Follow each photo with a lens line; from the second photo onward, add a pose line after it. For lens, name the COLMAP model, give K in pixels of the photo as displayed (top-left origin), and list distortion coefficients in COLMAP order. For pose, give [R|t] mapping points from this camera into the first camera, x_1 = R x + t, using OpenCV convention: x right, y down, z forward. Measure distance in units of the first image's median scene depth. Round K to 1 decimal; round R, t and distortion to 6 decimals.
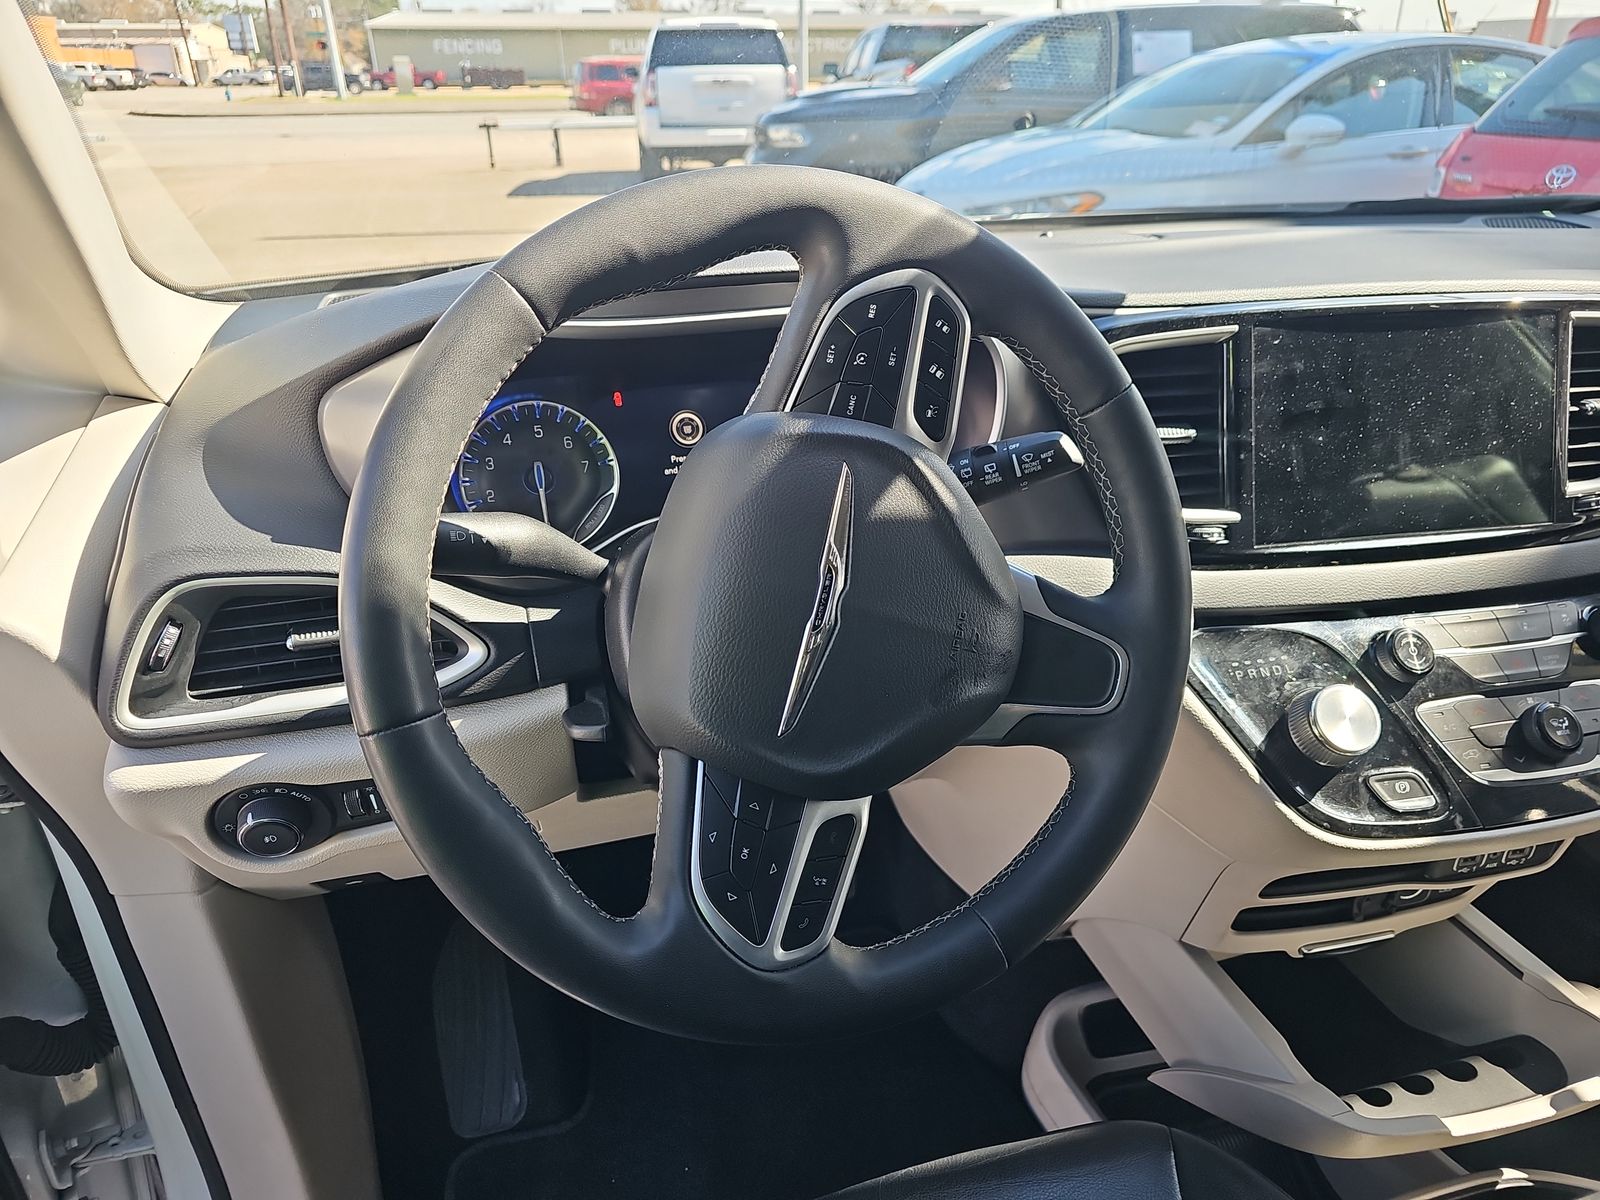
lens RADIAL K [[1060.2, 0, 786.3], [0, 1060.2, 603.2], [0, 0, 1]] dist [0.025881, -0.018702]
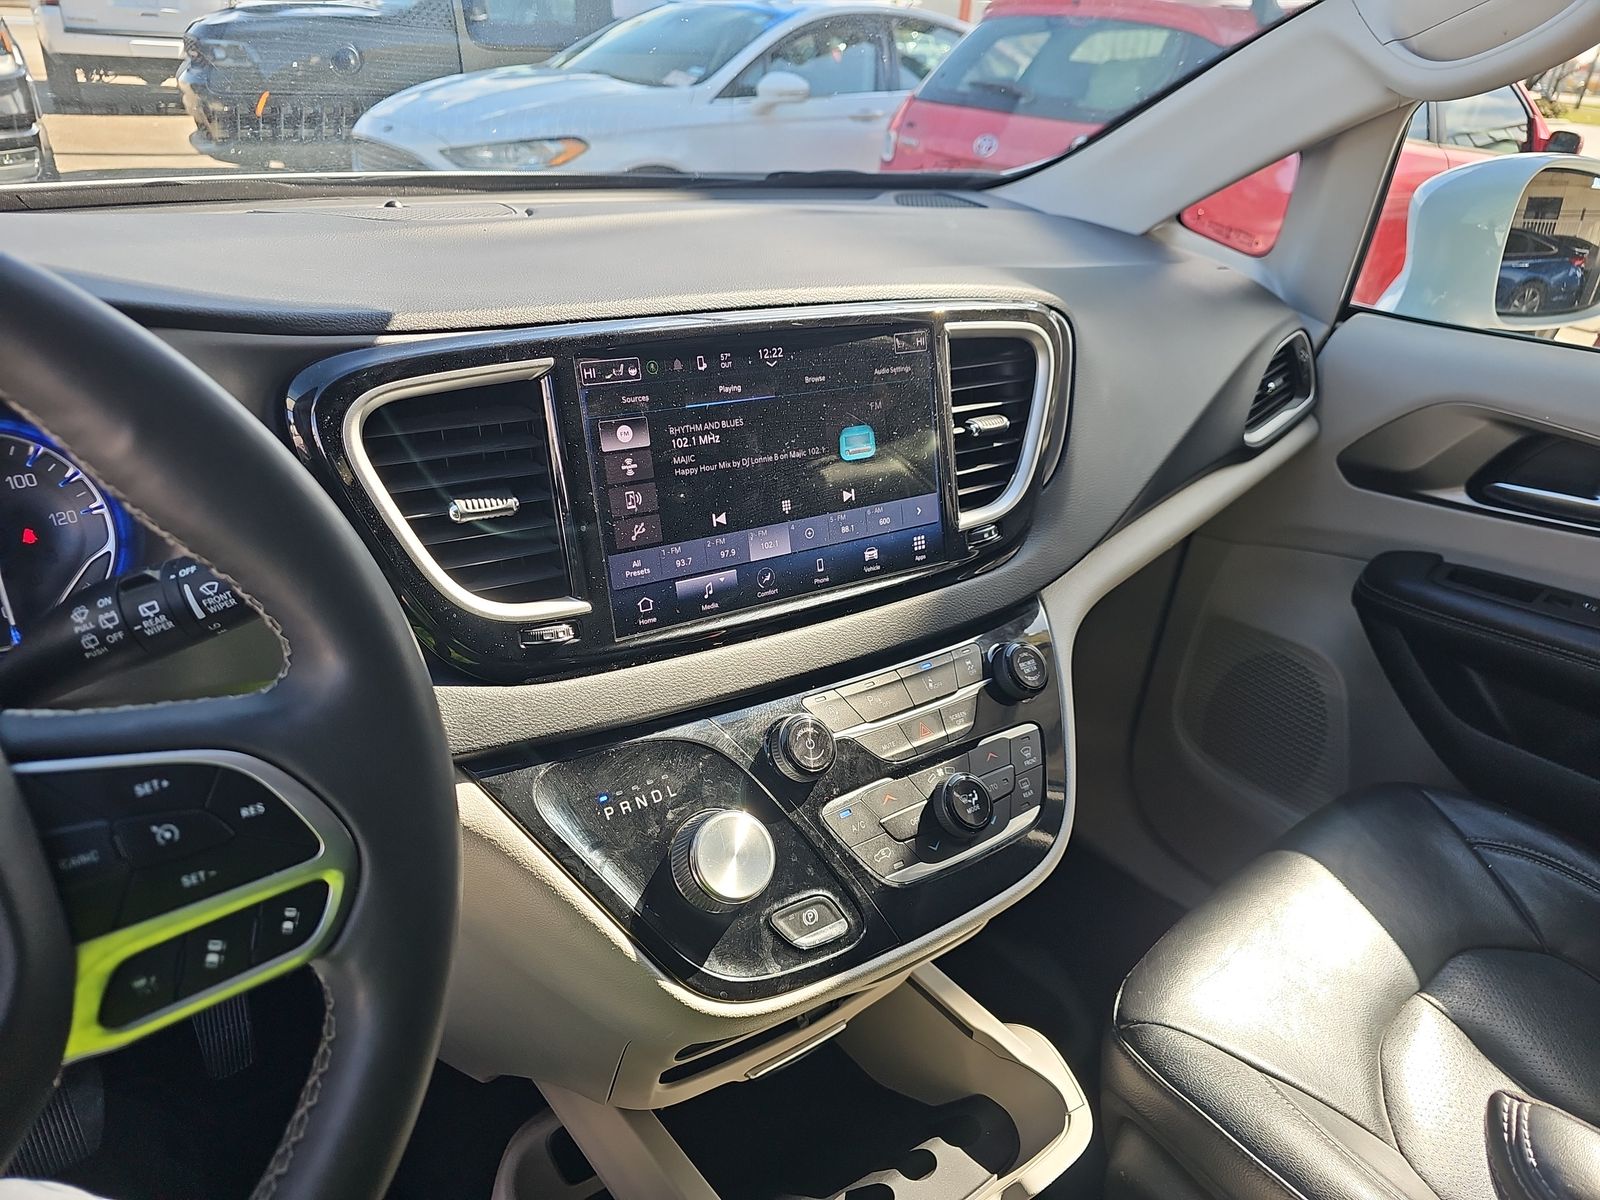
lens RADIAL K [[1087.9, 0, 739.2], [0, 1087.9, 593.7], [0, 0, 1]] dist [0.046148, -0.043940]
pose [[0.927529, -0.103836, 0.359039, 0.238866], [0.092860, 0.994534, 0.047731, -0.113915], [-0.362033, -0.010932, 0.932101, 0.228728]]
